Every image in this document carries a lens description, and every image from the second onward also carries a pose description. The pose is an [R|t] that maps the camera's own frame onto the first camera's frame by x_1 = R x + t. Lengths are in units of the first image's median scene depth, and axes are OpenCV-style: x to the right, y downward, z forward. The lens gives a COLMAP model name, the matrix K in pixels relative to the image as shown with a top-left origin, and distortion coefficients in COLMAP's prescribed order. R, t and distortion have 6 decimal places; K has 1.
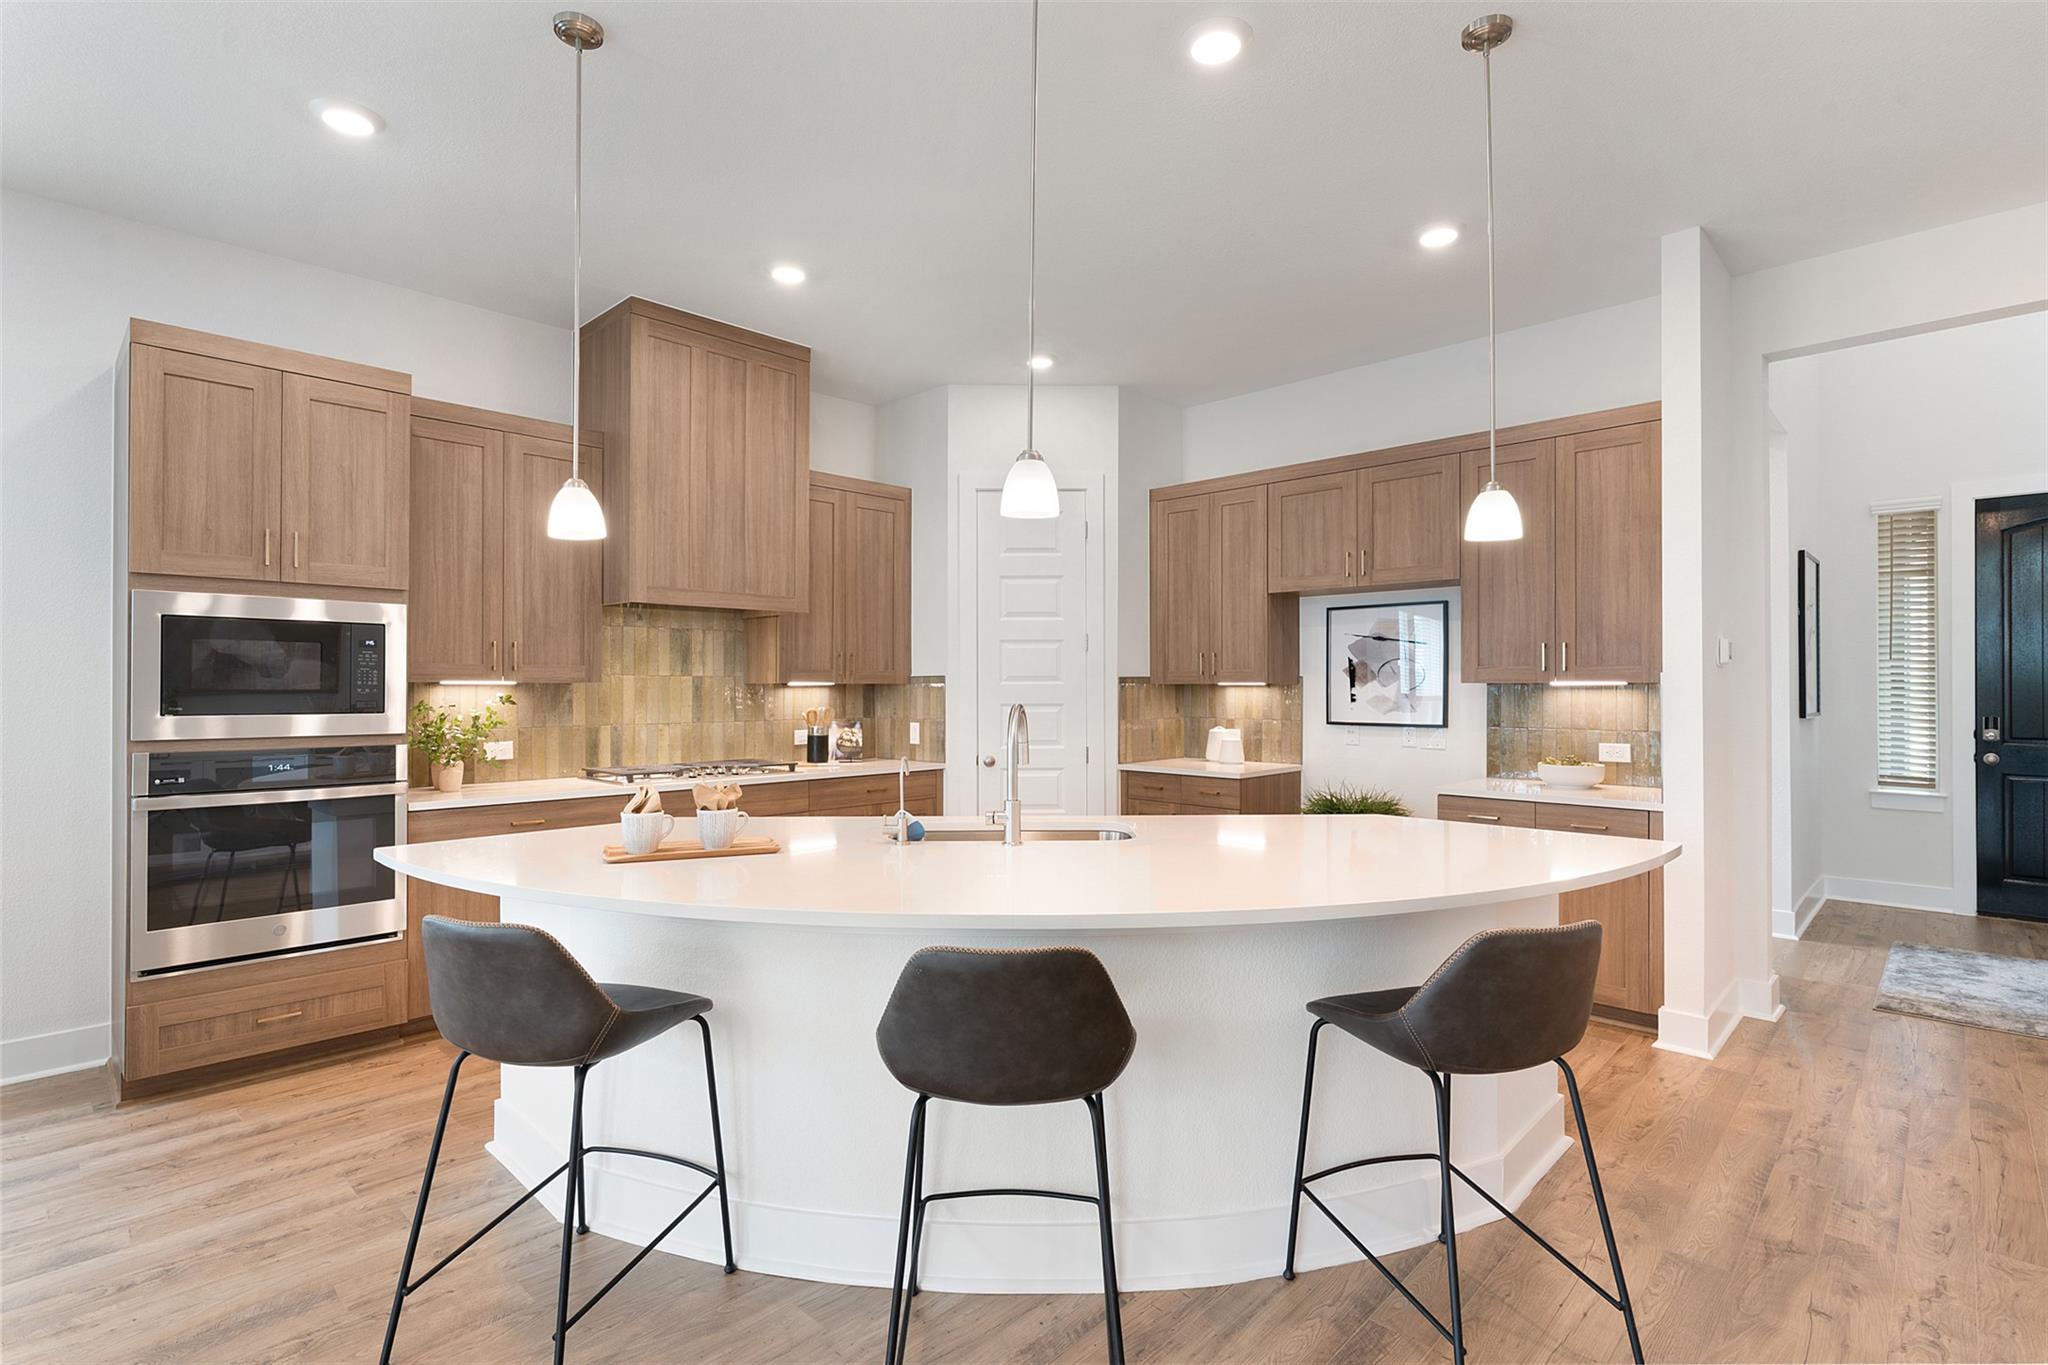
lens RADIAL K [[981.6, 0, 1019.0], [0, 981.6, 683.9], [0, 0, 1]] dist [0.004187, -0.000326]
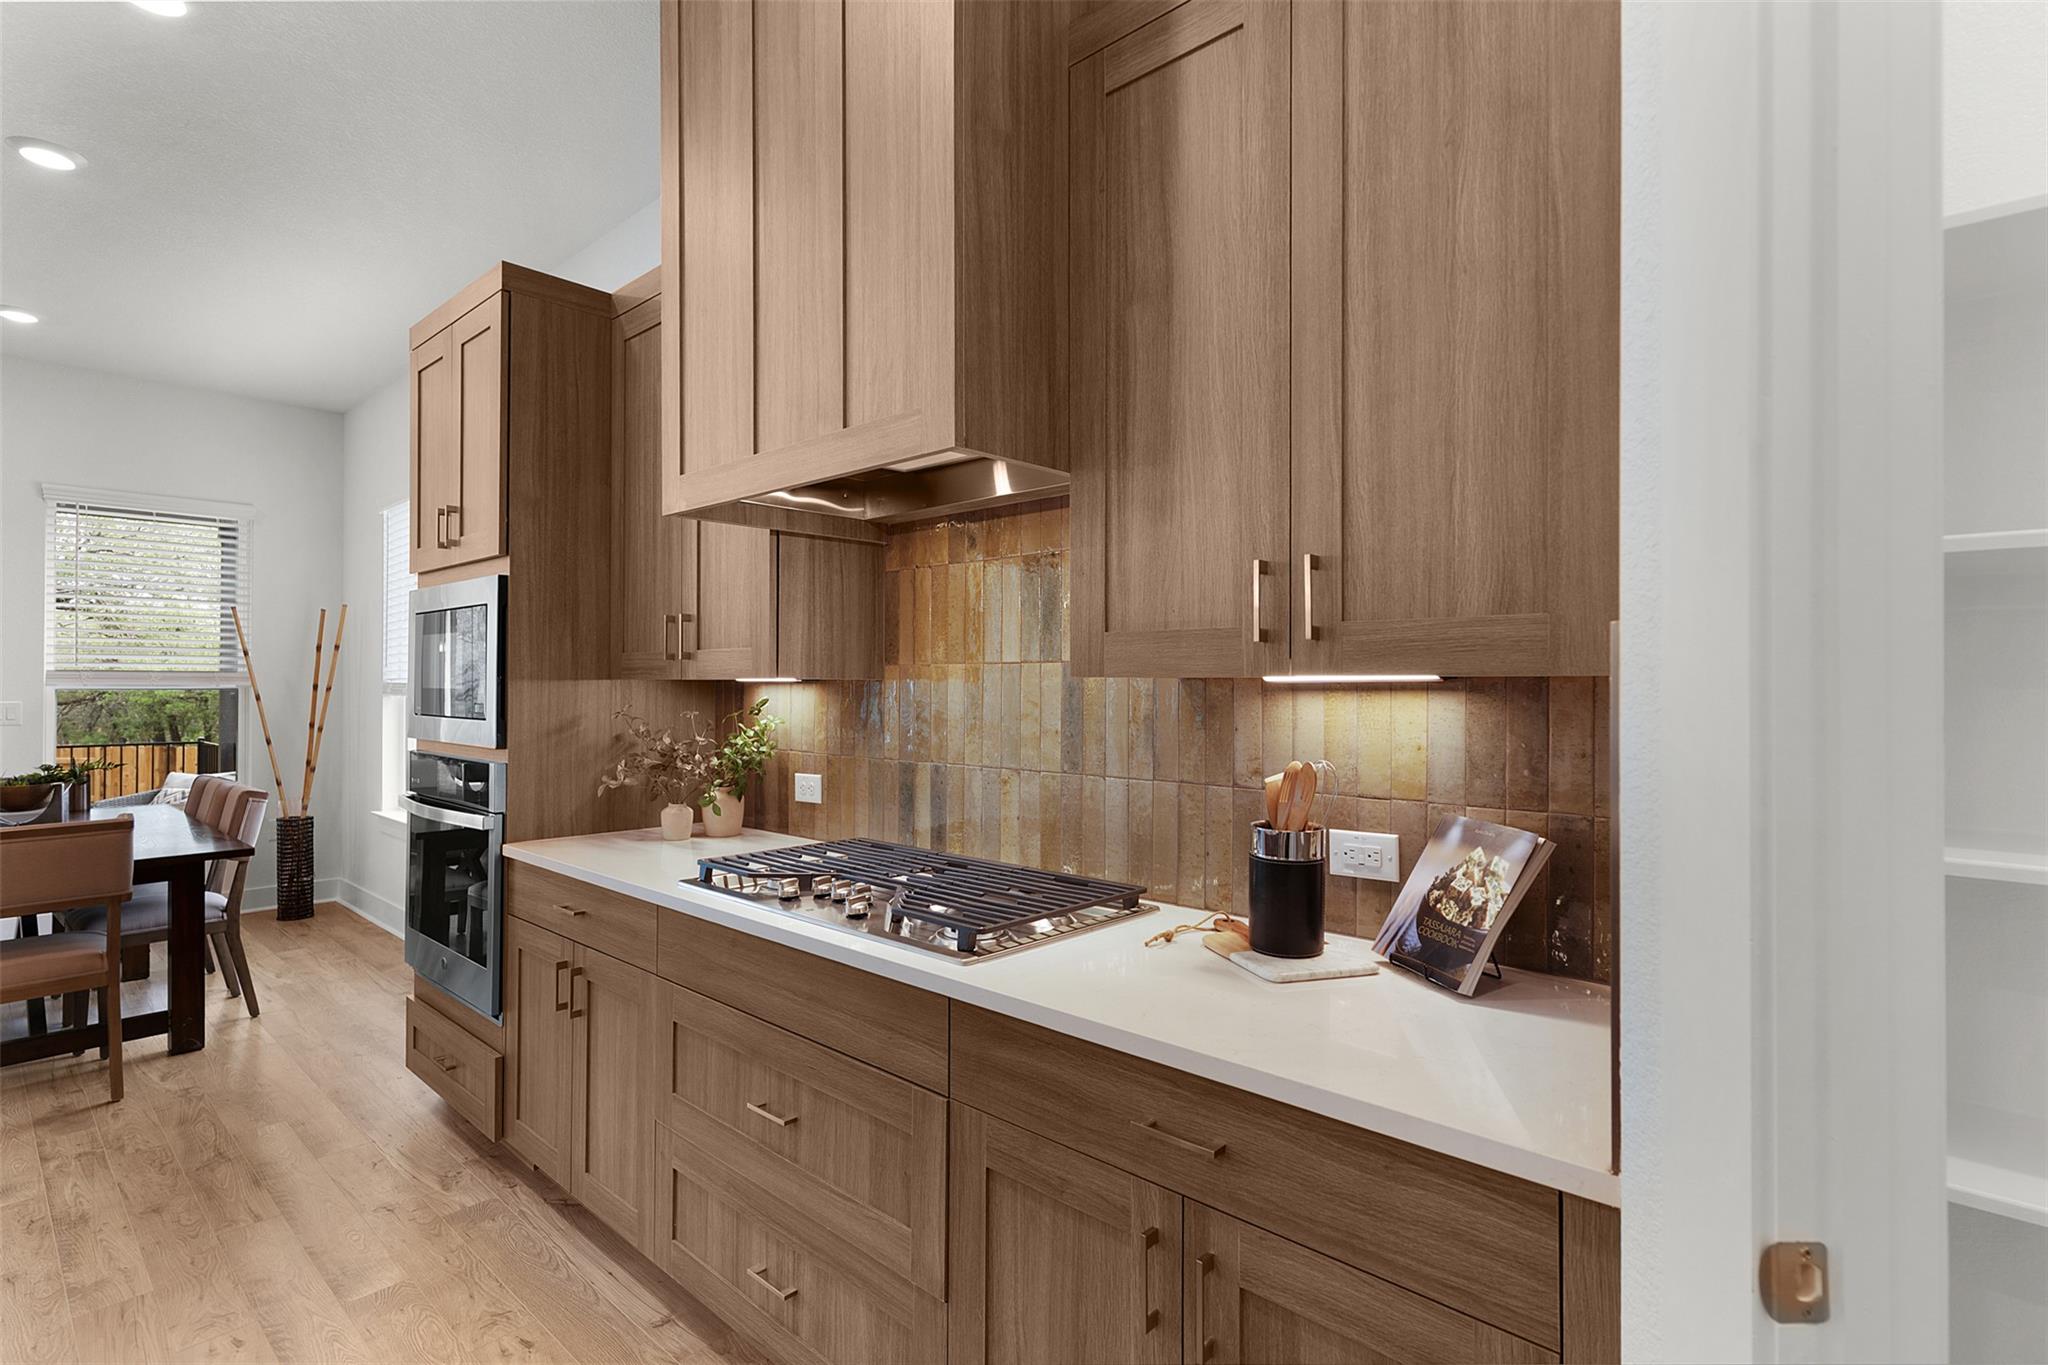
lens RADIAL K [[981.6, 0, 1024.5], [0, 981.6, 680.3], [0, 0, 1]] dist [0.004187, -0.000326]
pose [[0.026645, -0.000265, -0.999645, 0.125558], [0.004431, 0.999990, -0.000147, -0.000226], [0.999635, -0.004426, 0.026646, 1.376179]]
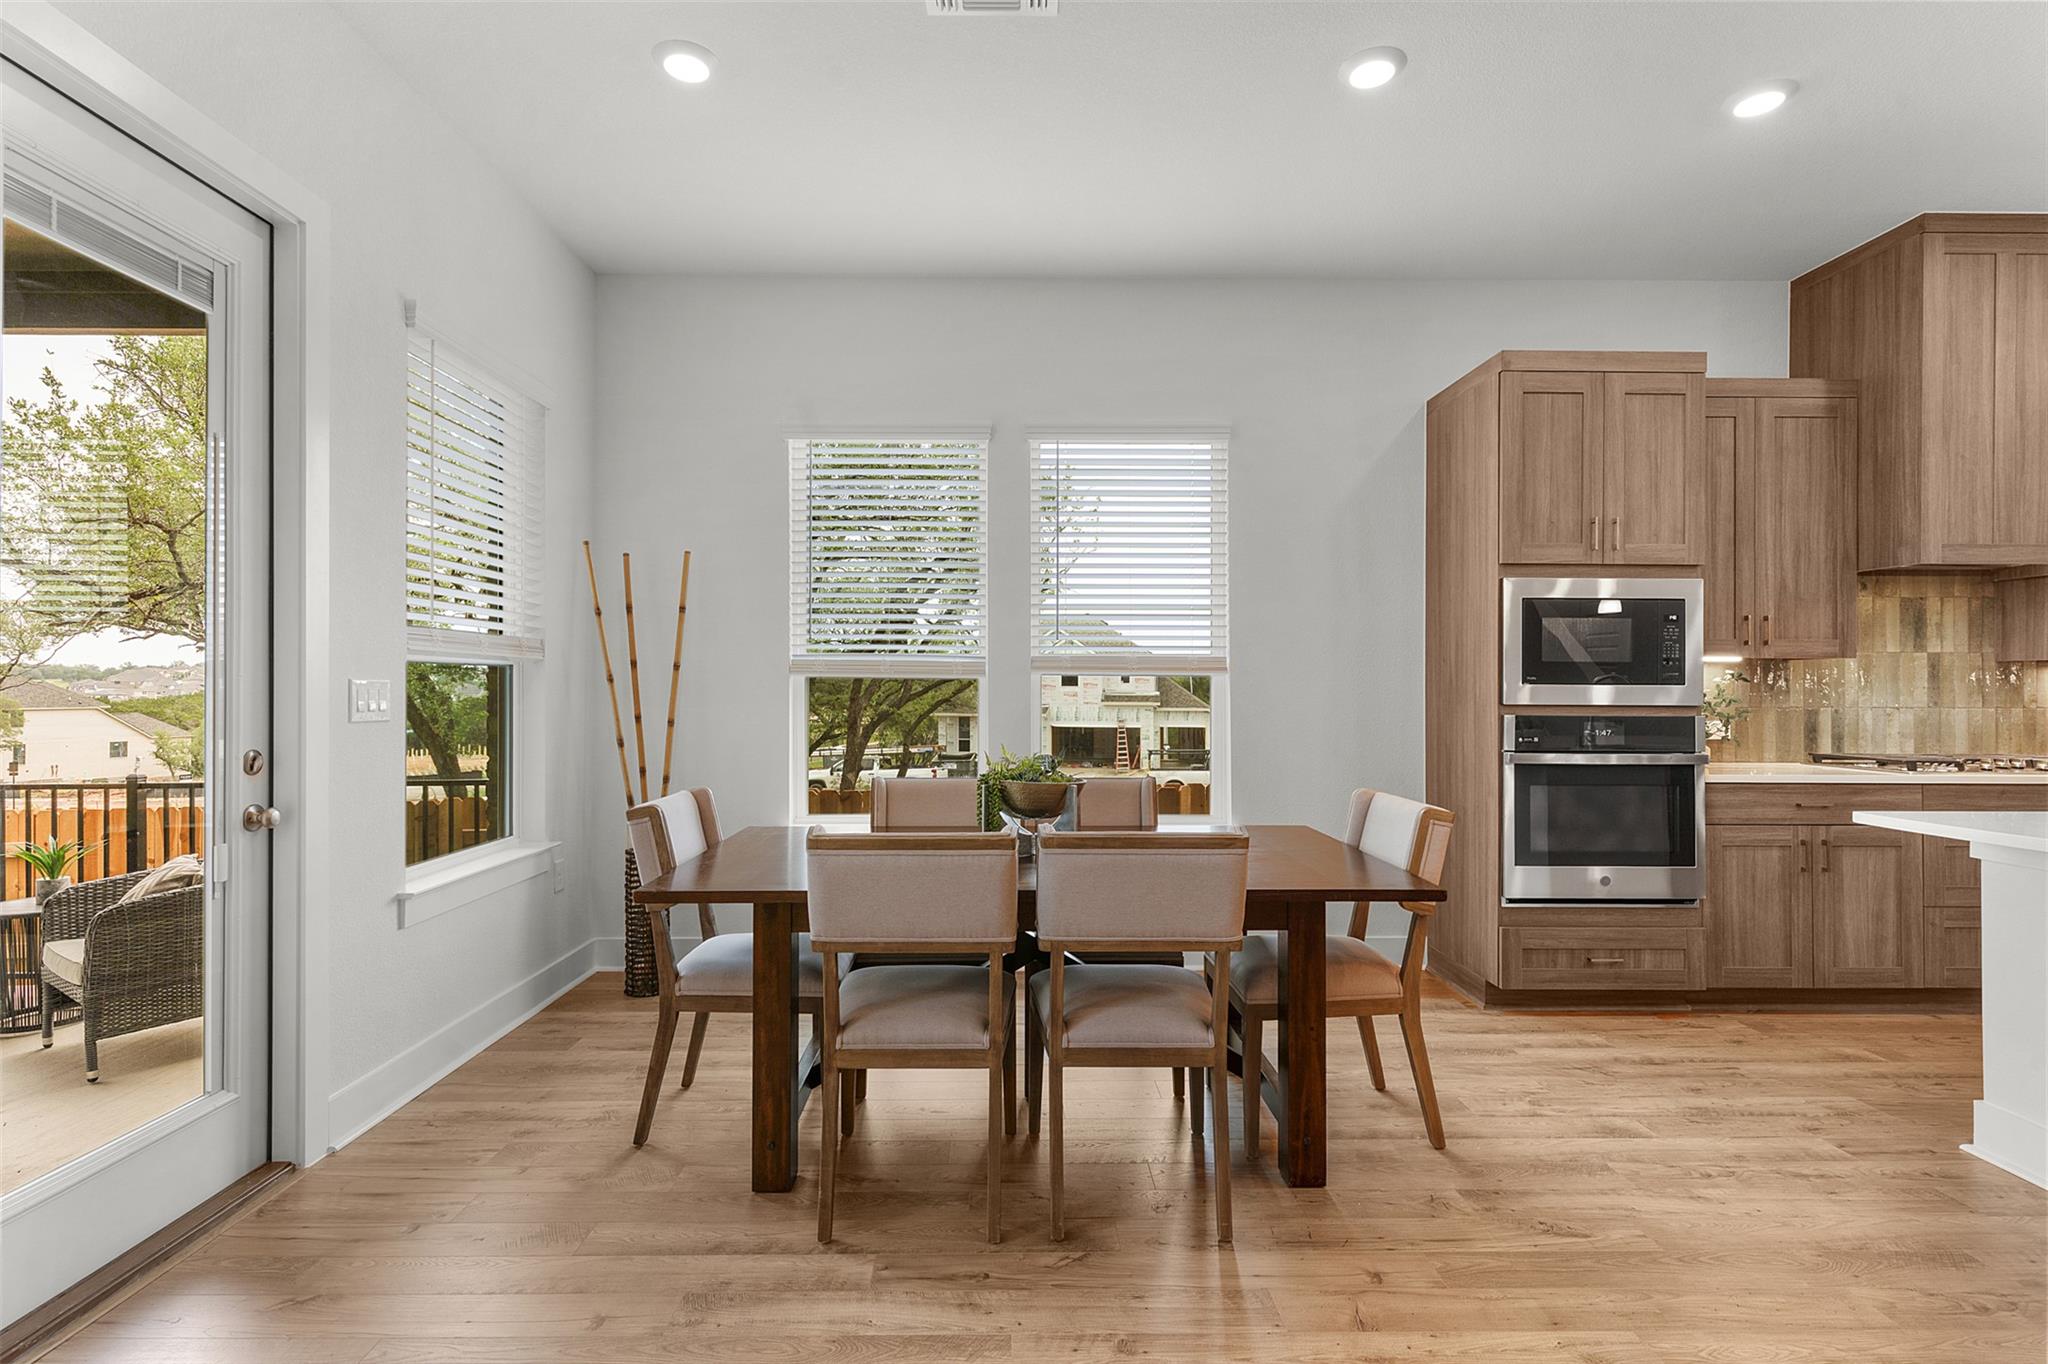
lens RADIAL K [[981.6, 0, 1015.0], [0, 981.6, 683.9], [0, 0, 1]] dist [0.004187, -0.000326]
pose [[0.705045, 0.000475, -0.709163, -0.403409], [-0.001340, 0.999999, -0.000663, 0.029262], [0.709162, 0.001418, 0.705044, -0.221935]]
